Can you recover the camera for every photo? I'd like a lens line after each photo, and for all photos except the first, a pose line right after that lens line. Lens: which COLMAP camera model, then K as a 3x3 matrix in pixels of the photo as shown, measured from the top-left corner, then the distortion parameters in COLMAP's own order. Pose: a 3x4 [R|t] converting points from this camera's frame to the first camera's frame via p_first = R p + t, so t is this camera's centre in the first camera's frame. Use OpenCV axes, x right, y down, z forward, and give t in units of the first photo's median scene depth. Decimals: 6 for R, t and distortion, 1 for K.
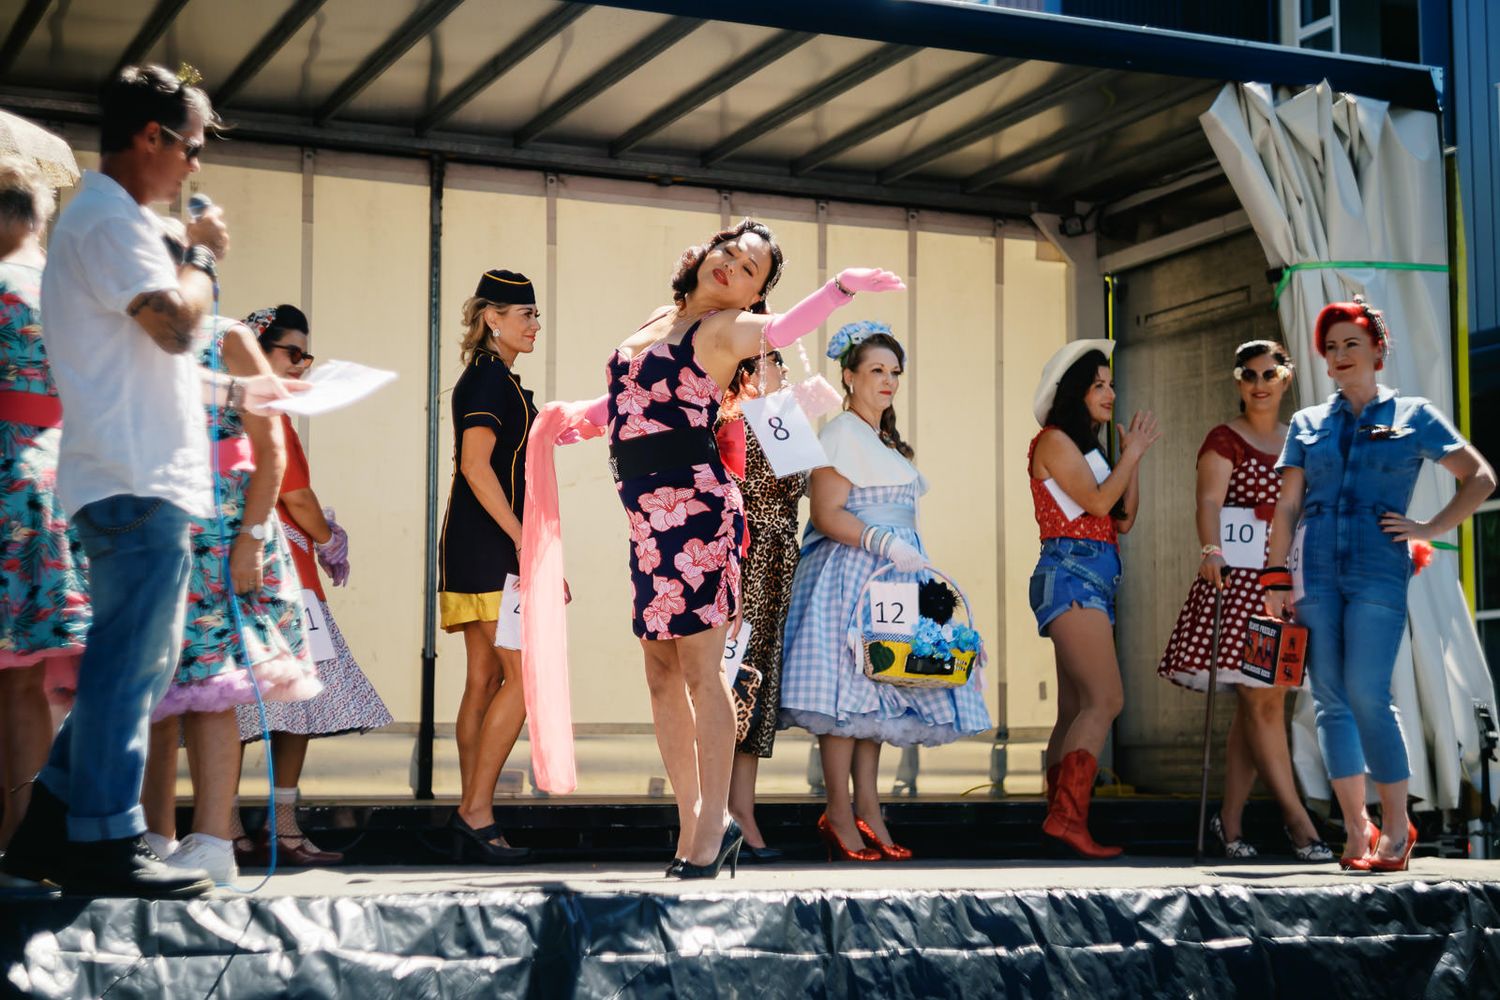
lens RADIAL K [[2689.7, 0, 758.5], [0, 2689.7, 503.0], [0, 0, 1]] dist [0.084992, -0.142458]
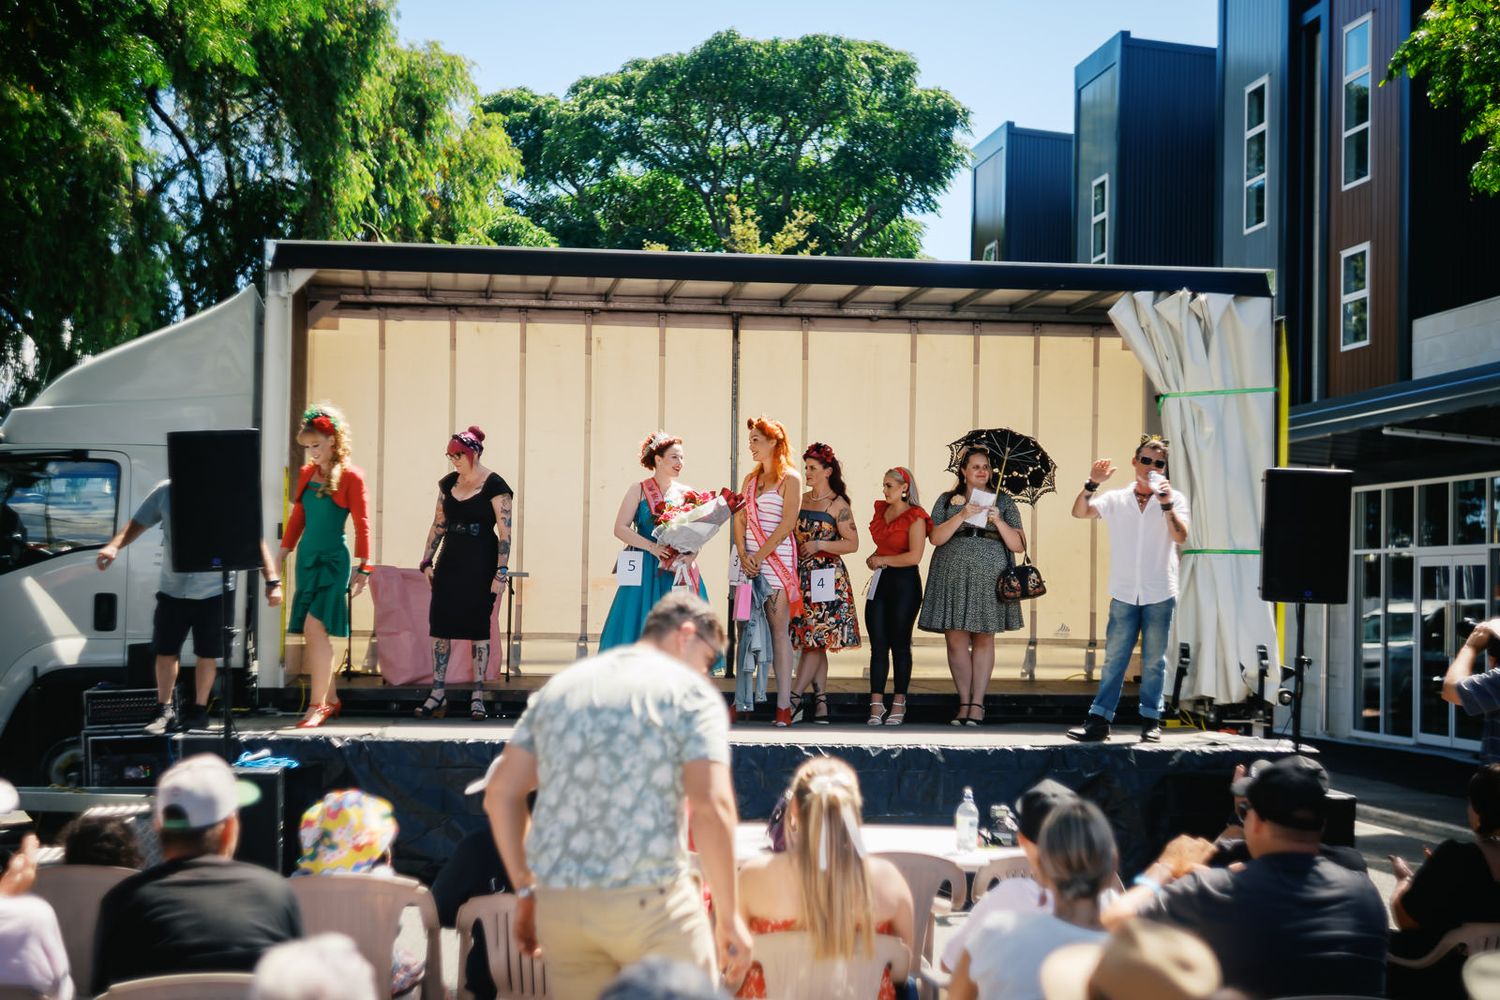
lens RADIAL K [[2814.8, 0, 749.9], [0, 2814.8, 495.7], [0, 0, 1]] dist [0.083358, -0.085746]
pose [[0.956214, 0.004302, -0.292636, 0.467257], [0.016934, 0.997404, 0.069995, -0.152093], [0.292177, -0.071886, 0.953659, -0.825386]]
